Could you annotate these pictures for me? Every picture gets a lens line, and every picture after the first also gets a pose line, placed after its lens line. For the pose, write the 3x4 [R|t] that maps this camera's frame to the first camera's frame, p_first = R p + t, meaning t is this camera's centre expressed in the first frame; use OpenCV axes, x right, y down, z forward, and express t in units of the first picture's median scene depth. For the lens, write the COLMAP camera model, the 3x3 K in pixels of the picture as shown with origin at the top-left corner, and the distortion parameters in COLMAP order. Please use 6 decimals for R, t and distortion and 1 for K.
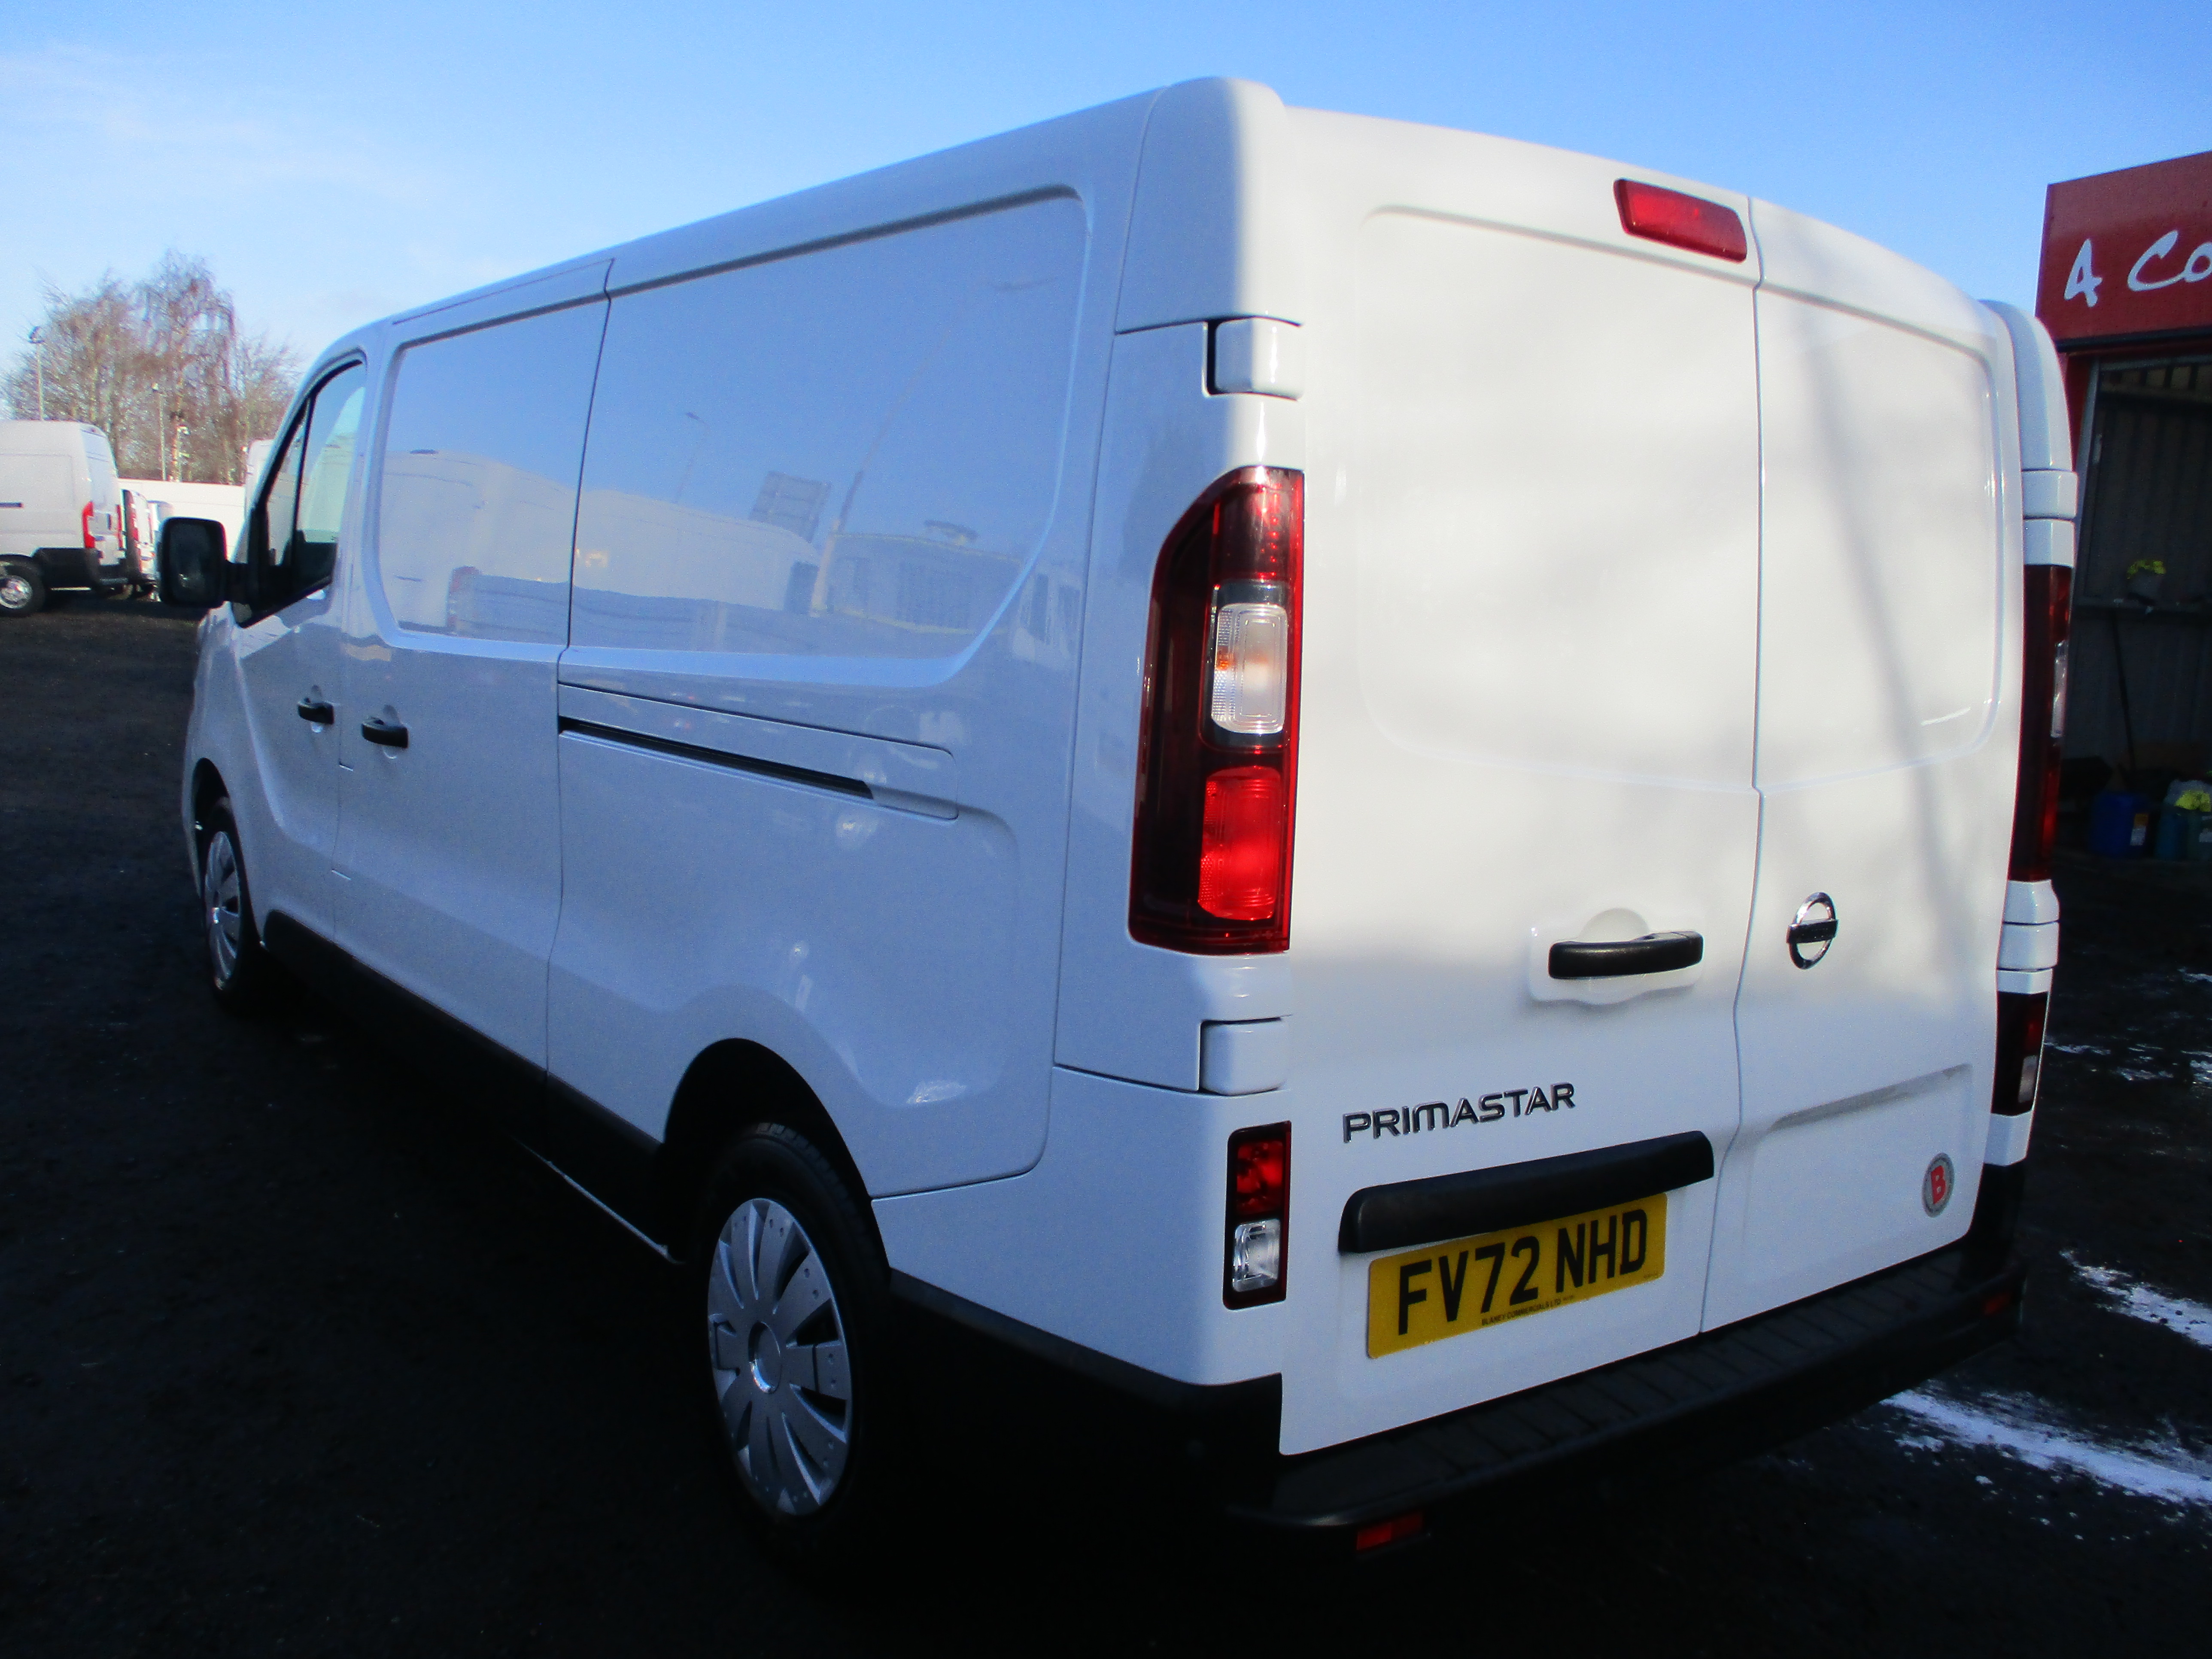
lens RADIAL K [[1924.3, 0, 1105.4], [0, 1924.3, 793.5], [0, 0, 1]] dist [-0.002898, -0.009282]
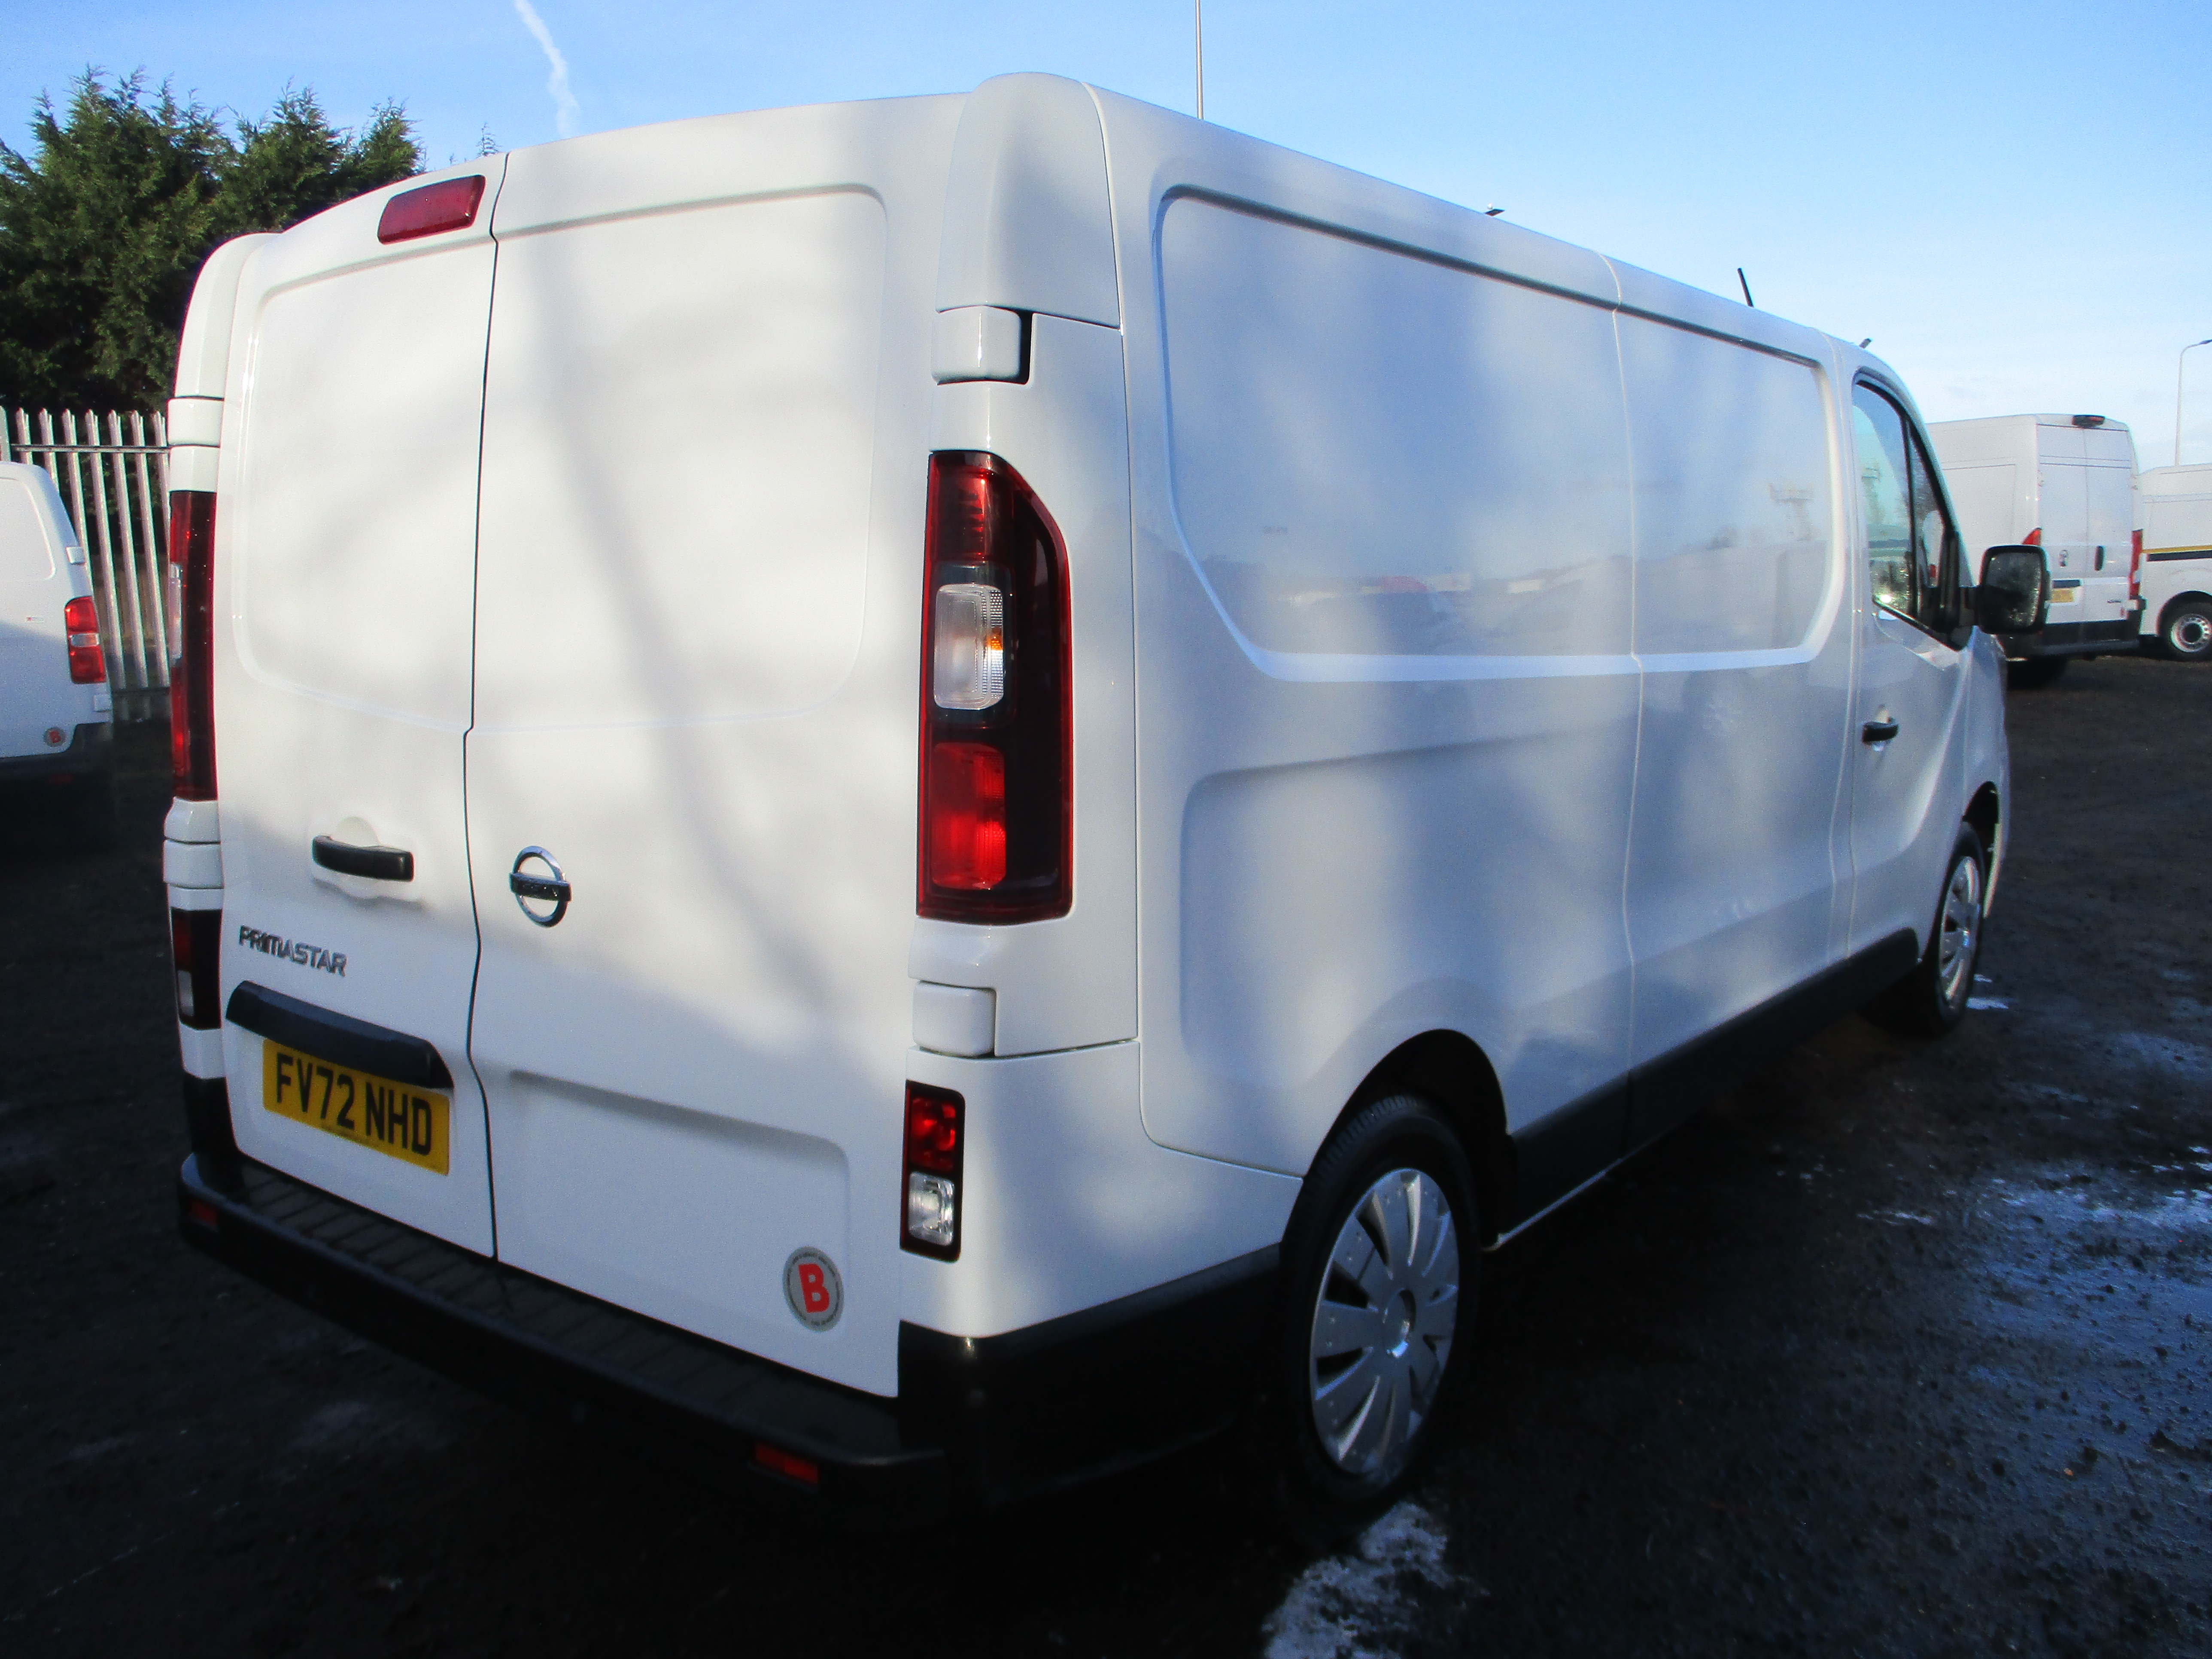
lens RADIAL K [[1794.7, 0, 1106.0], [0, 1794.7, 829.5], [0, 0, 1]] dist [-0.010118, -0.012965]
pose [[0.258389, 0.073449, -0.963245, 1.451537], [-0.095833, 0.994136, 0.050097, -0.032157], [0.961276, 0.079366, 0.263913, 1.157400]]
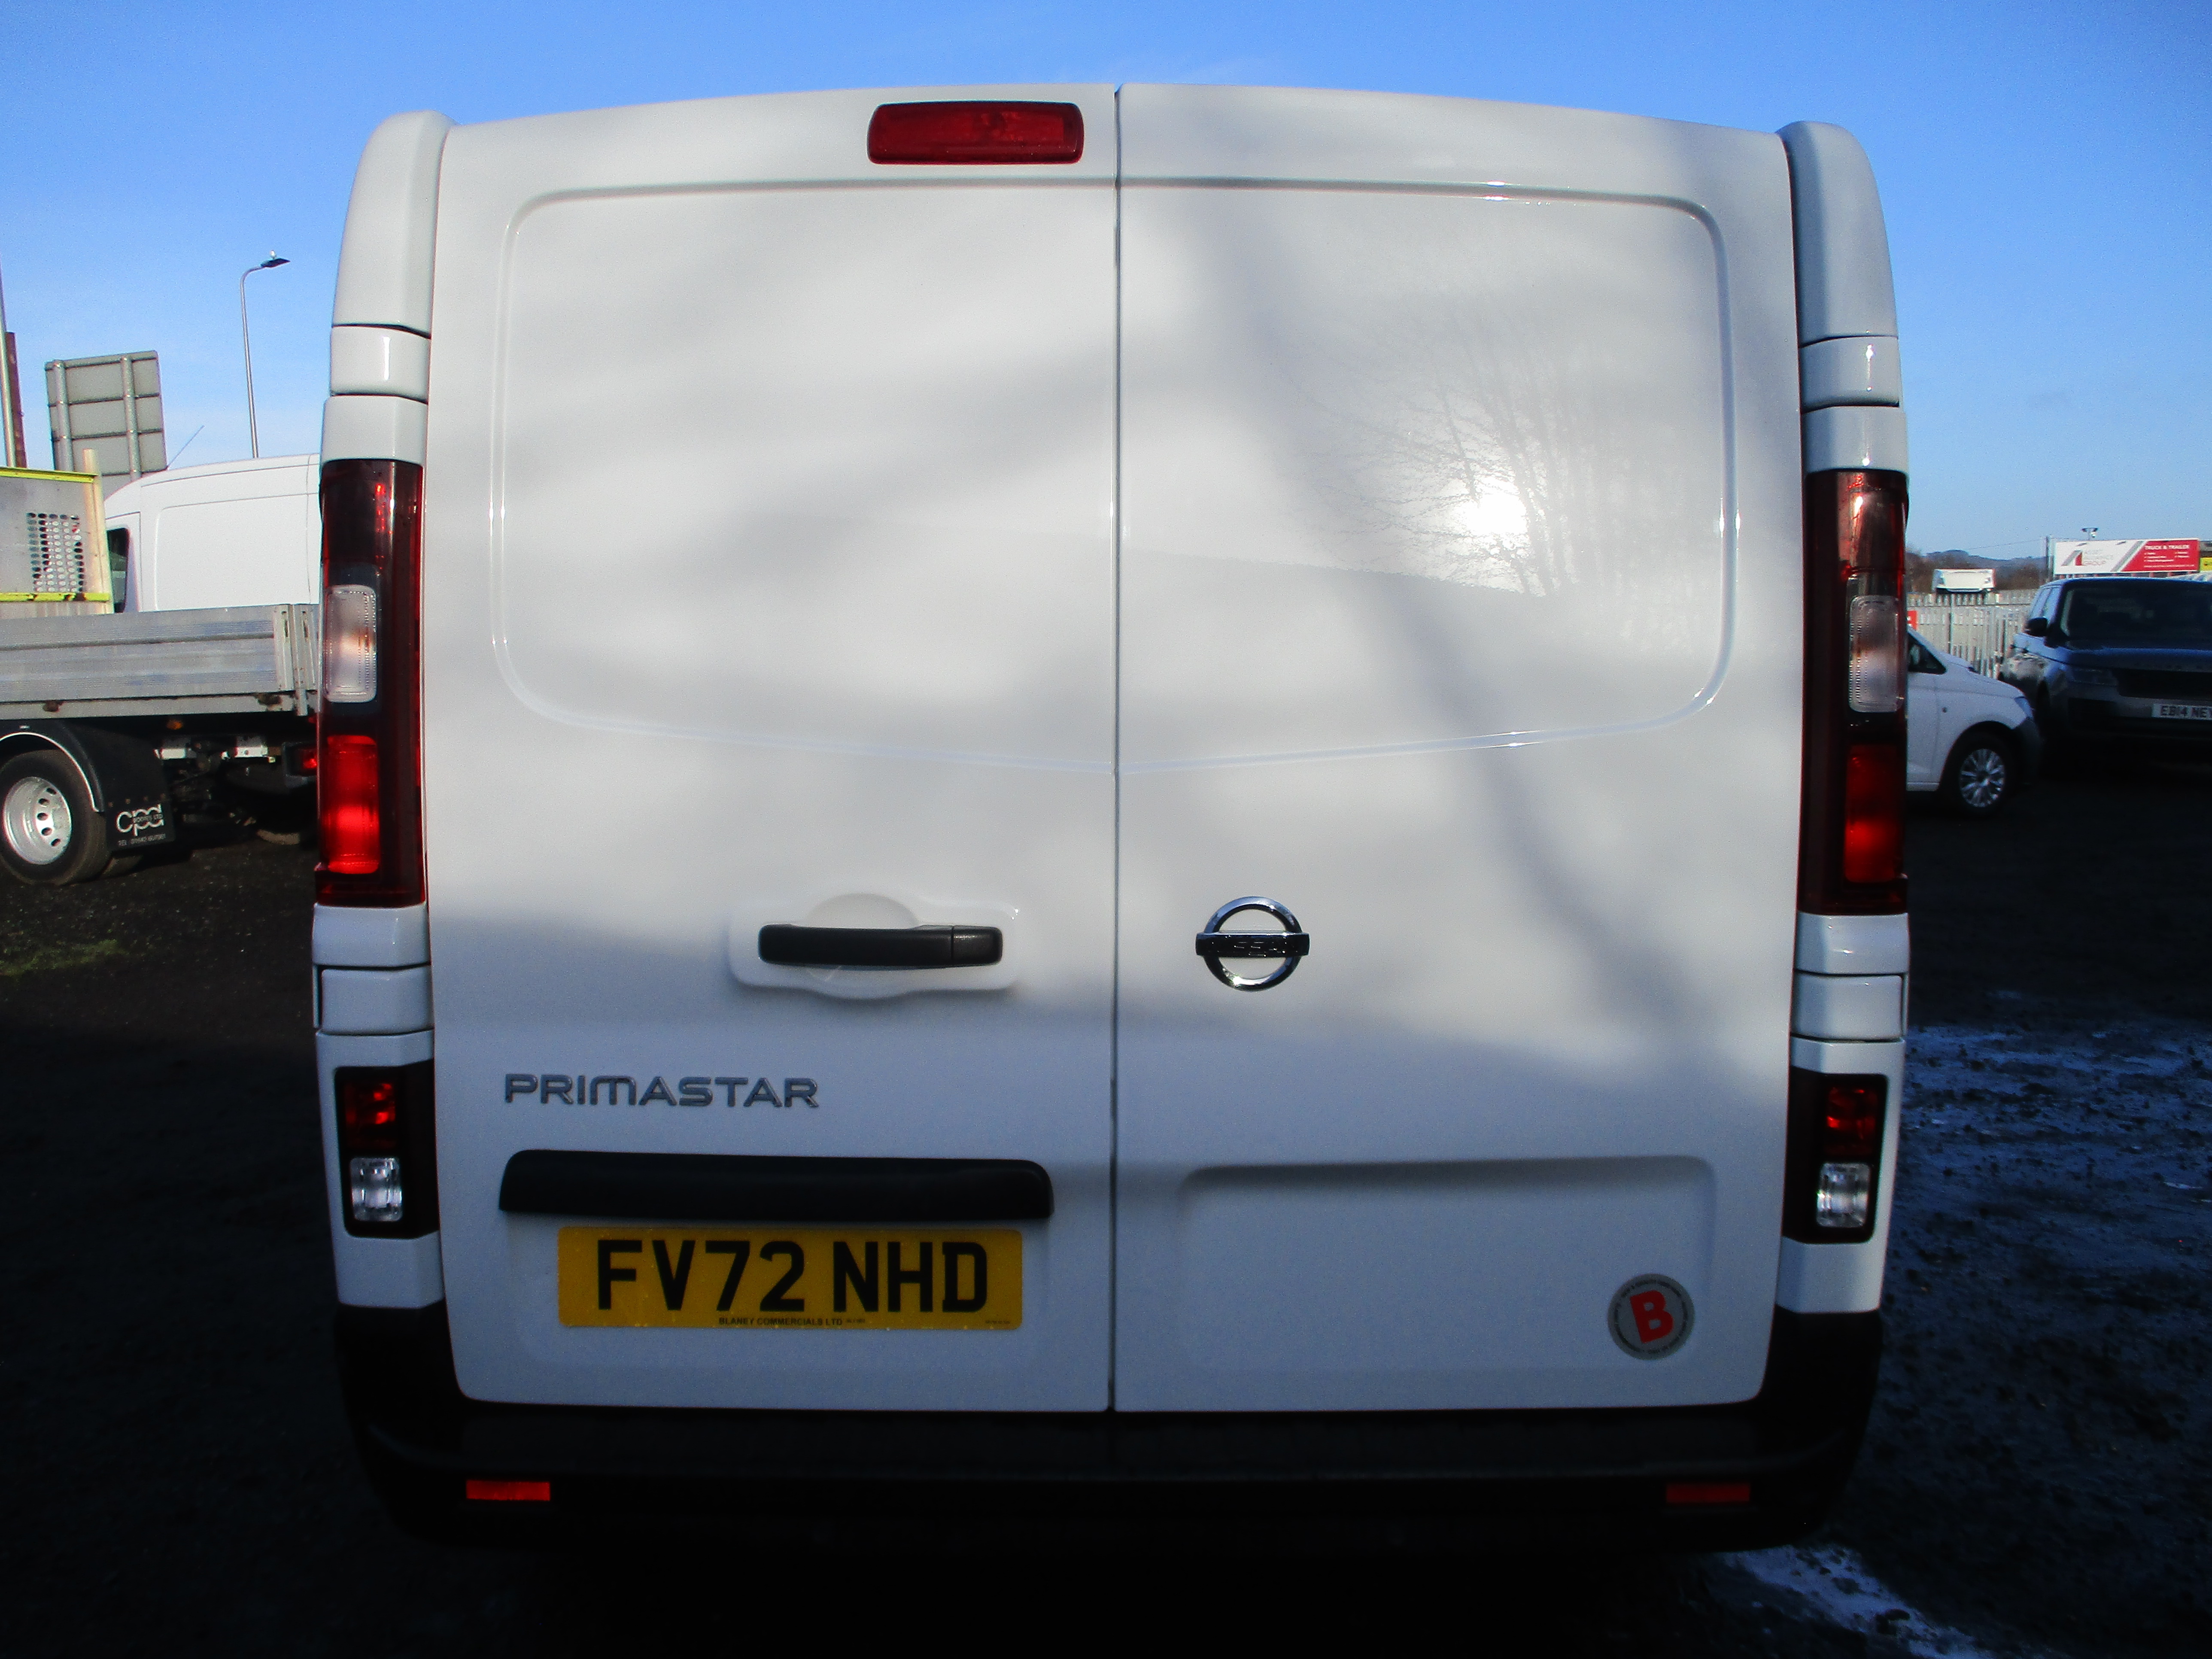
lens RADIAL K [[1789.3, 0, 1106.0], [0, 1789.3, 829.5], [0, 0, 1]] dist [0.004397, -0.085968]
pose [[0.785251, 0.001423, -0.619176, 0.886295], [-0.022678, 0.999392, -0.026465, 0.049027], [0.618762, 0.034823, 0.784806, 0.406015]]
